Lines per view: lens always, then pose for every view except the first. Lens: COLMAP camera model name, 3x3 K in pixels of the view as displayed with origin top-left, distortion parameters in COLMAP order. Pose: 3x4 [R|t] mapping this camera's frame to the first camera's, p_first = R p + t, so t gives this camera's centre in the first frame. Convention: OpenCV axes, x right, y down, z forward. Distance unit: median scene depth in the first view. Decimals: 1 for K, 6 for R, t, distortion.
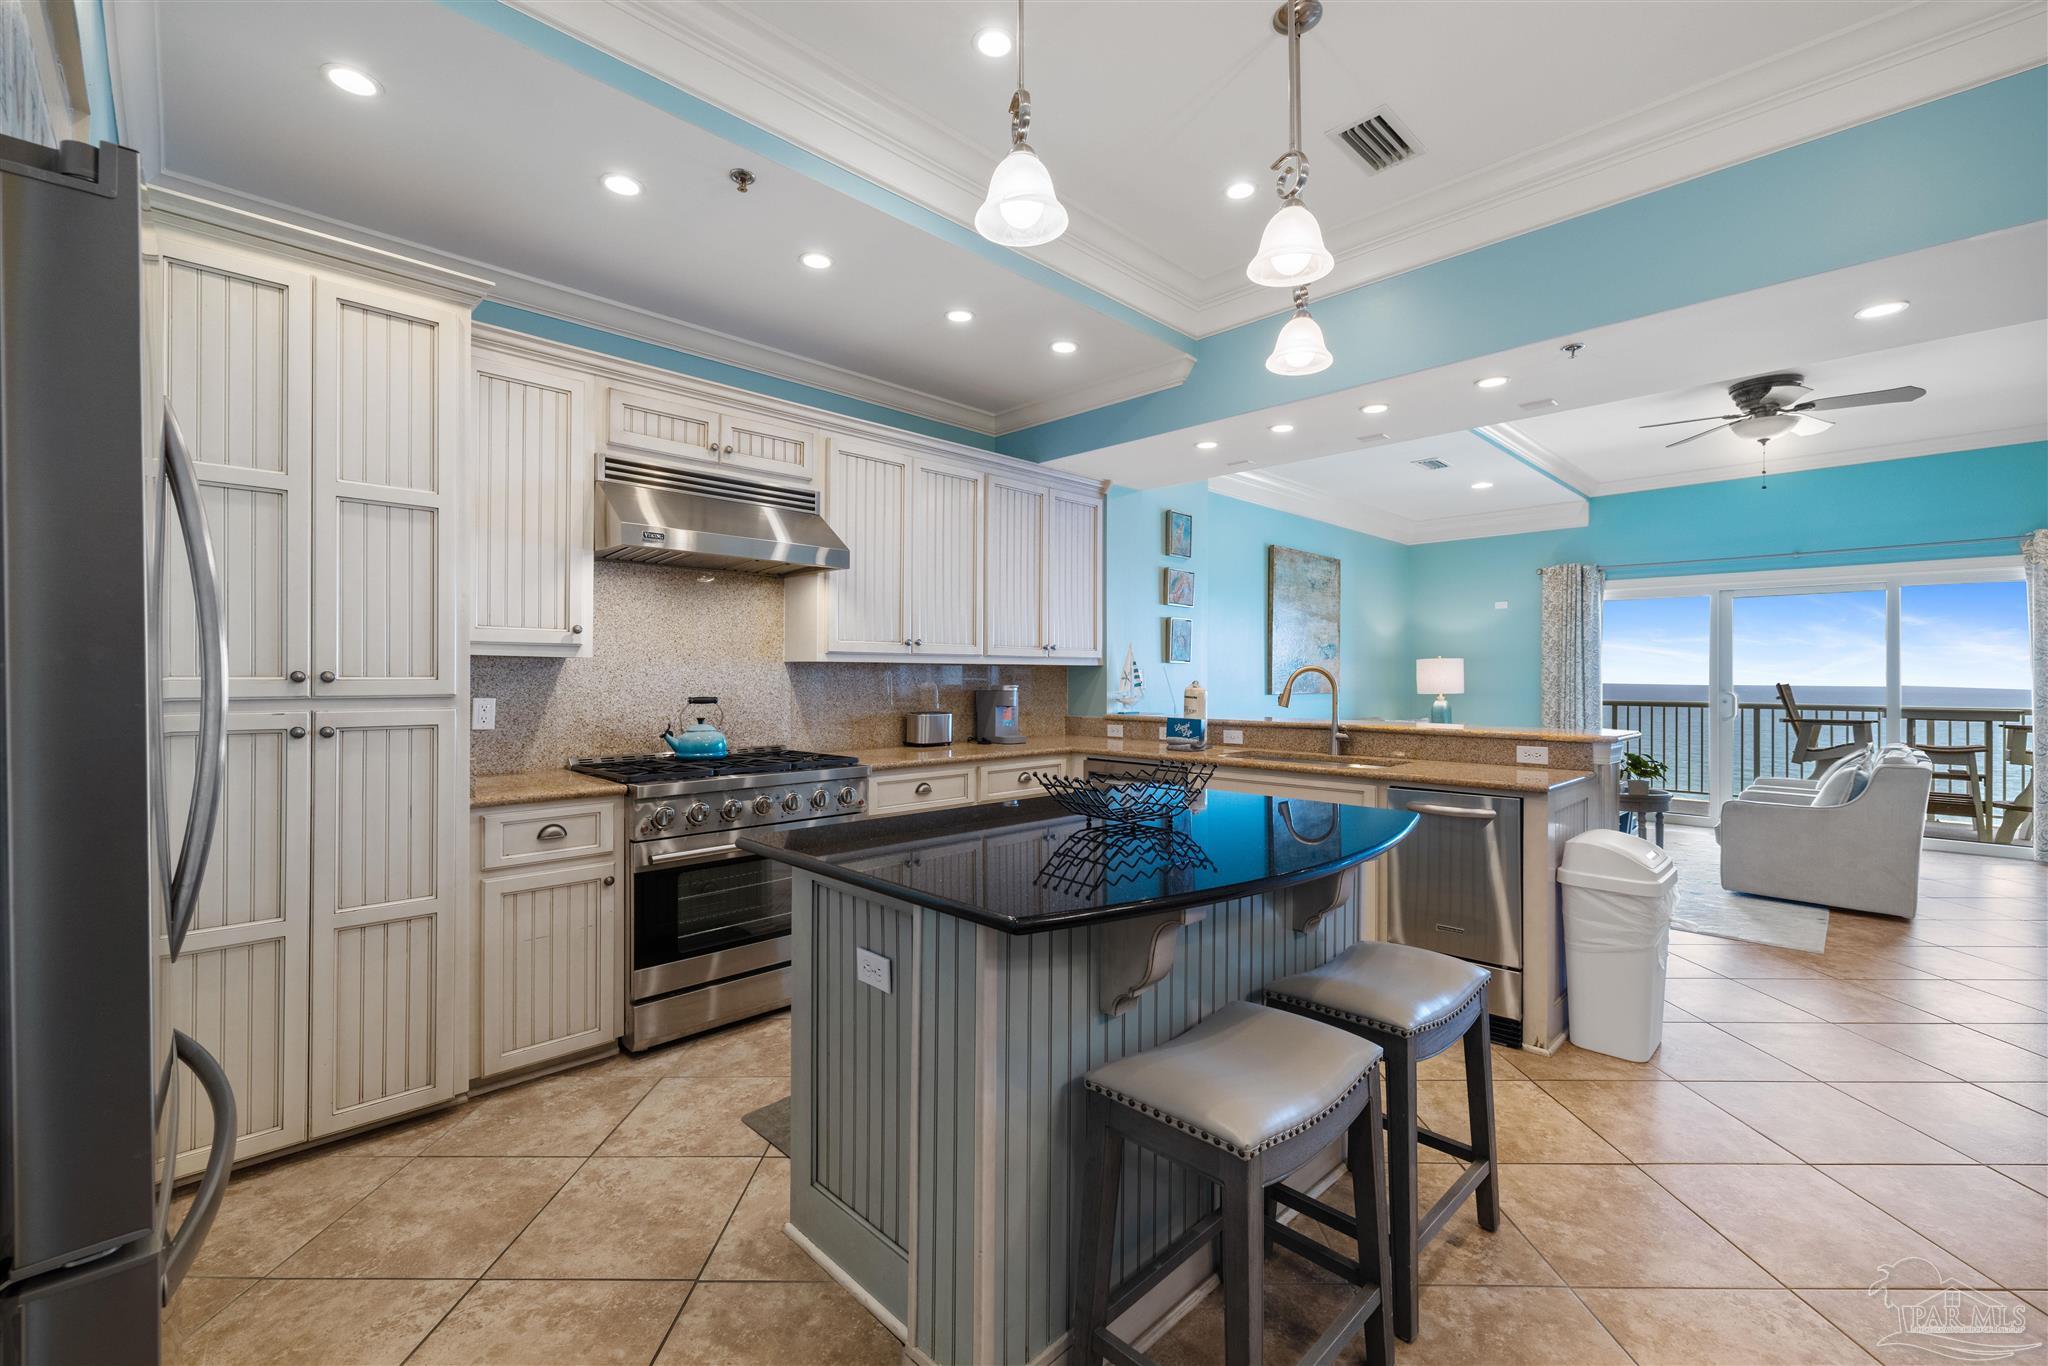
lens RADIAL K [[861.1, 0, 1021.4], [0, 861.1, 677.0], [0, 0, 1]] dist [-0.000372, 0.000622]
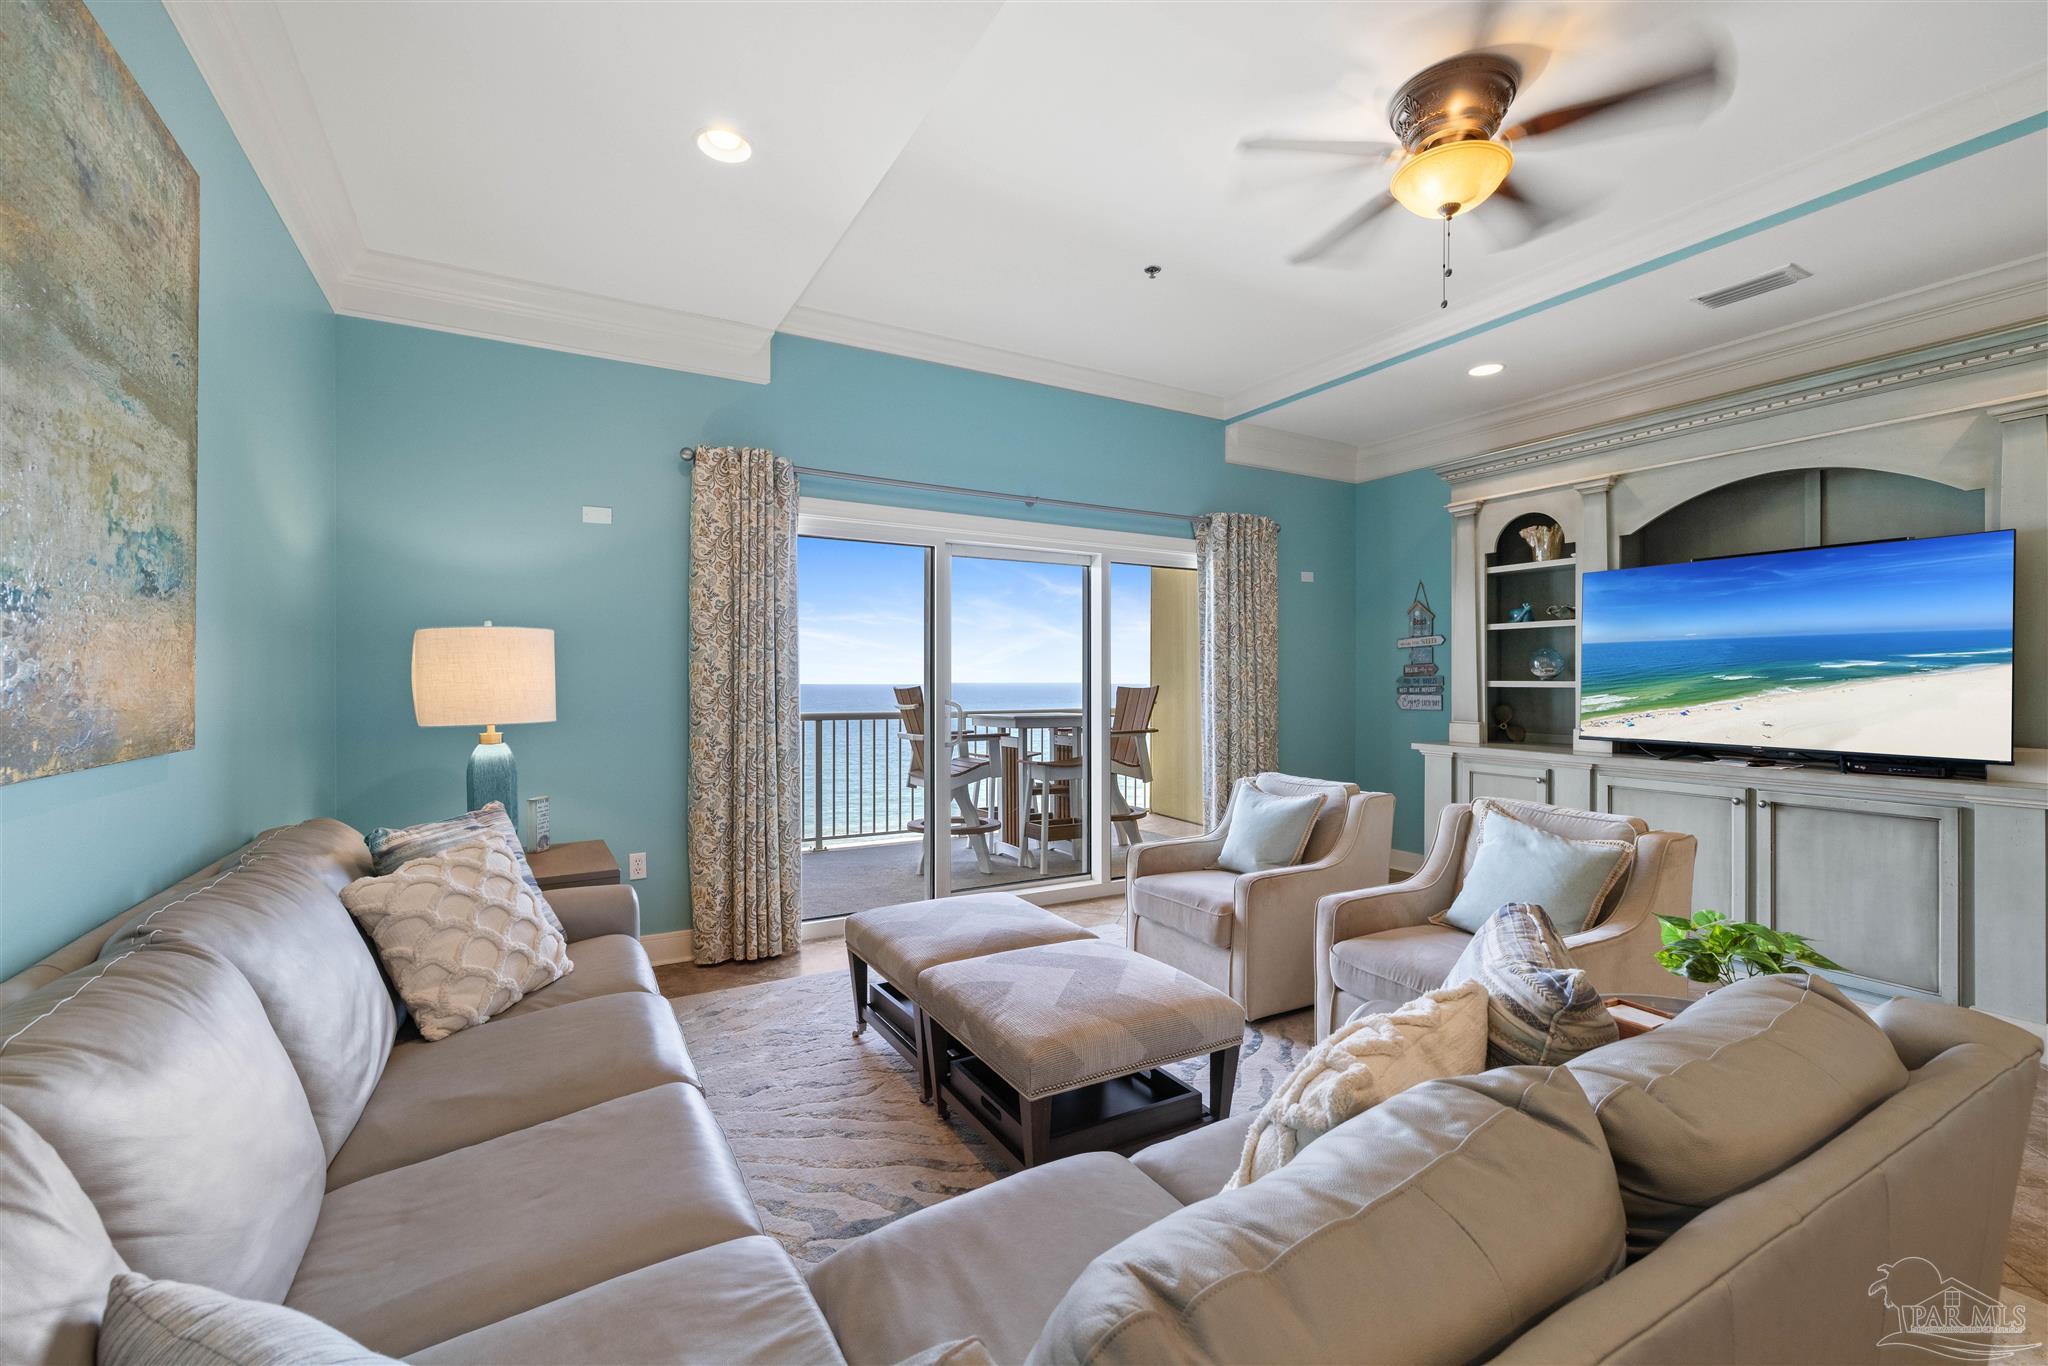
lens RADIAL K [[861.1, 0, 1026.4], [0, 861.1, 678.6], [0, 0, 1]] dist [-0.000372, 0.000622]
pose [[0.258308, -0.001751, 0.966061, 0.415069], [0.001246, 0.999998, 0.001480, -0.001027], [-0.966062, 0.000822, 0.258310, 1.478626]]
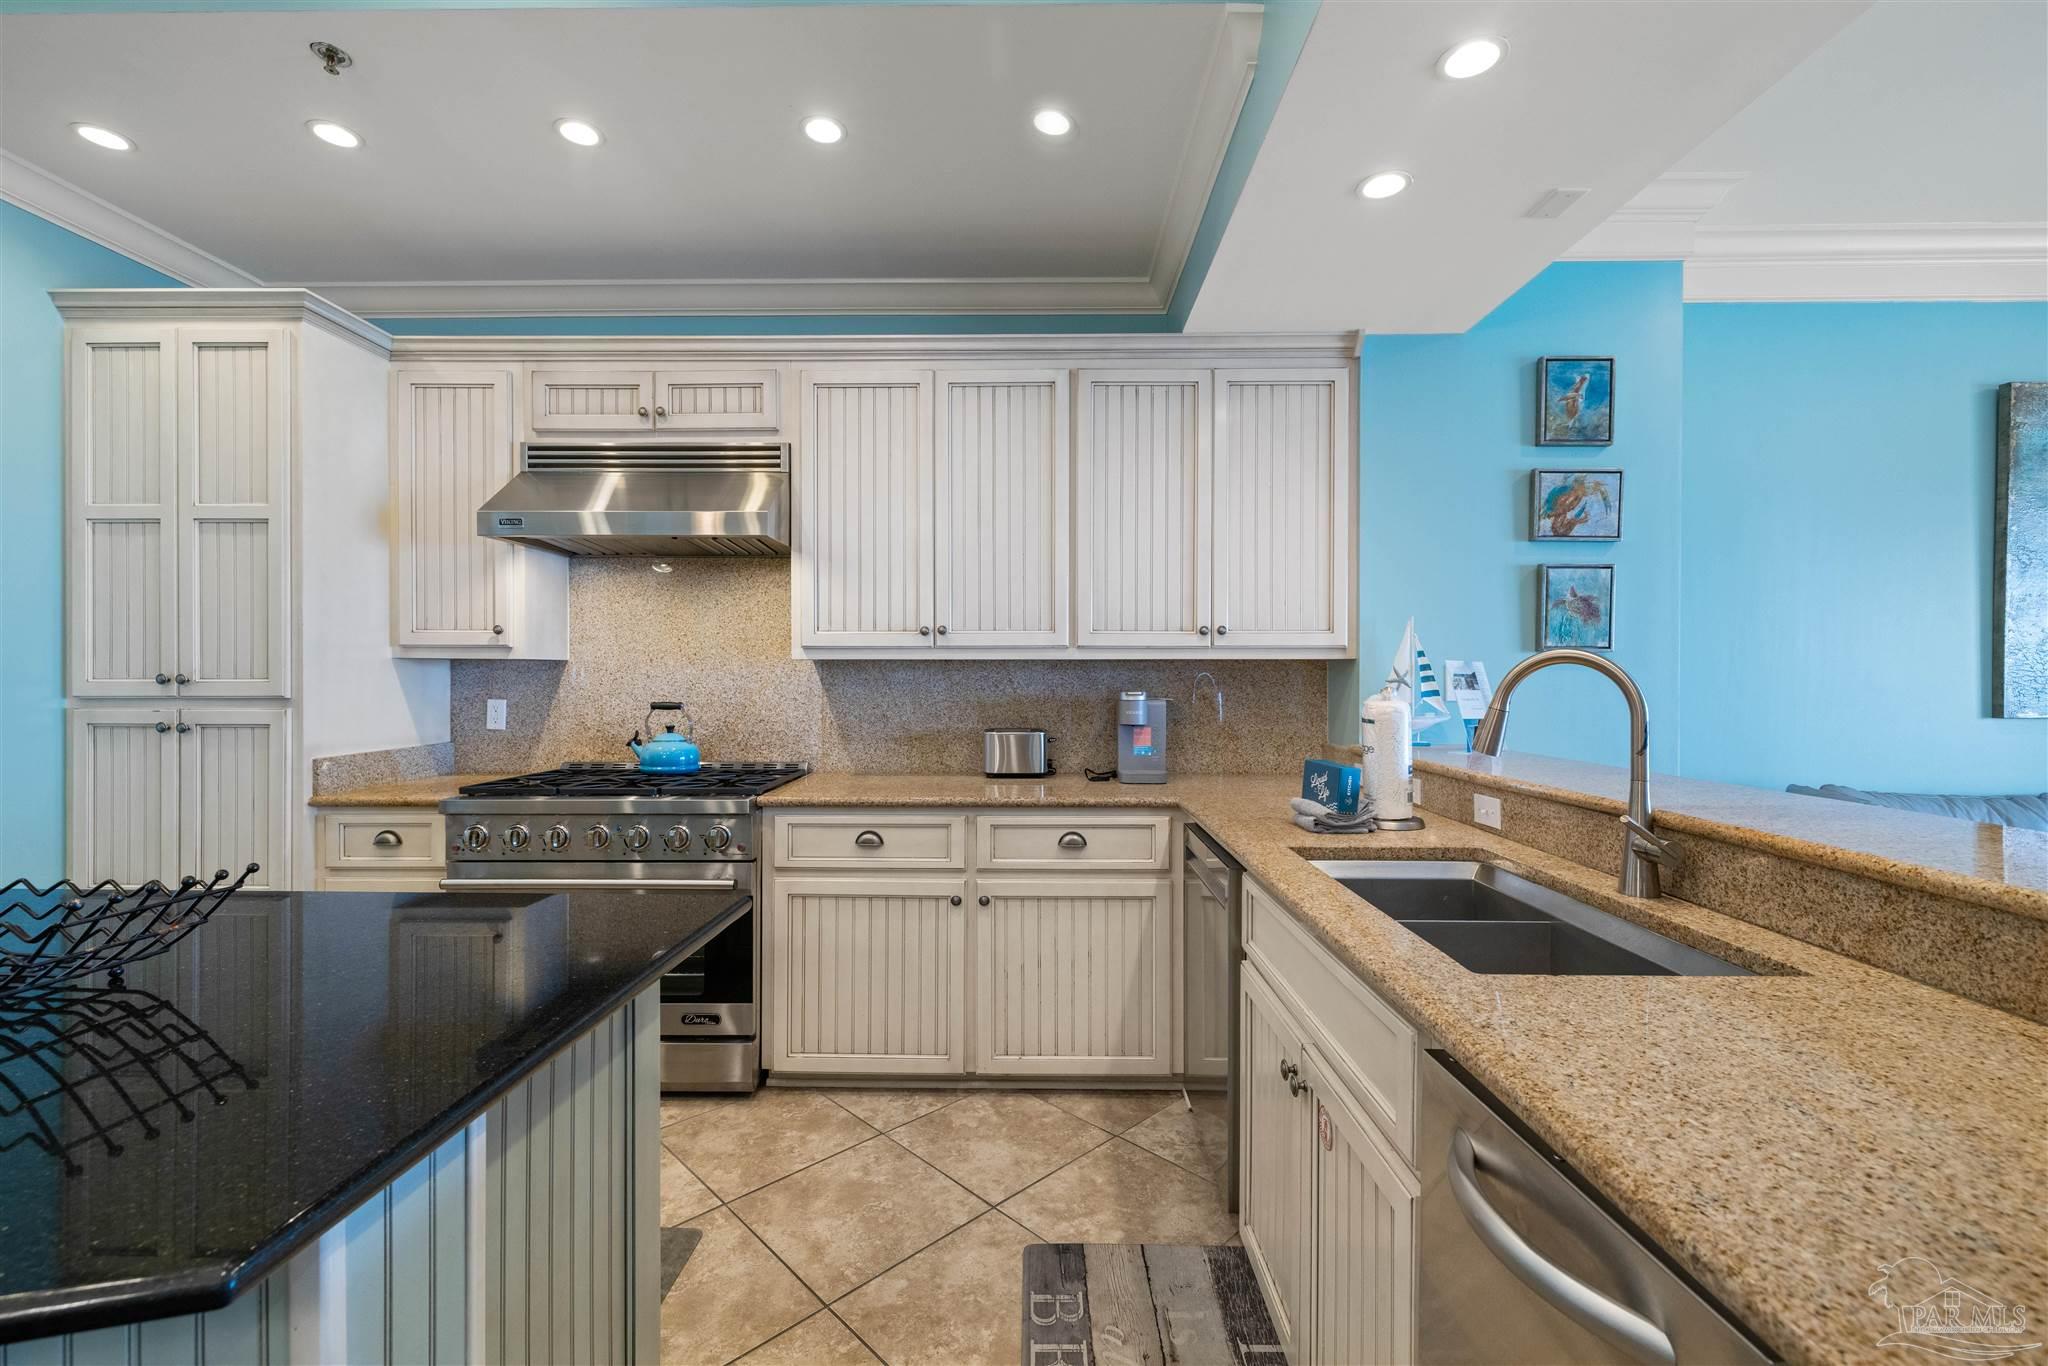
lens RADIAL K [[861.1, 0, 1022.8], [0, 861.1, 682.0], [0, 0, 1]] dist [-0.000372, 0.000622]
pose [[0.701470, 0.001970, -0.712696, 0.460908], [0.000271, 0.999995, 0.003031, 0.000320], [0.712699, -0.002319, 0.701467, 0.587891]]
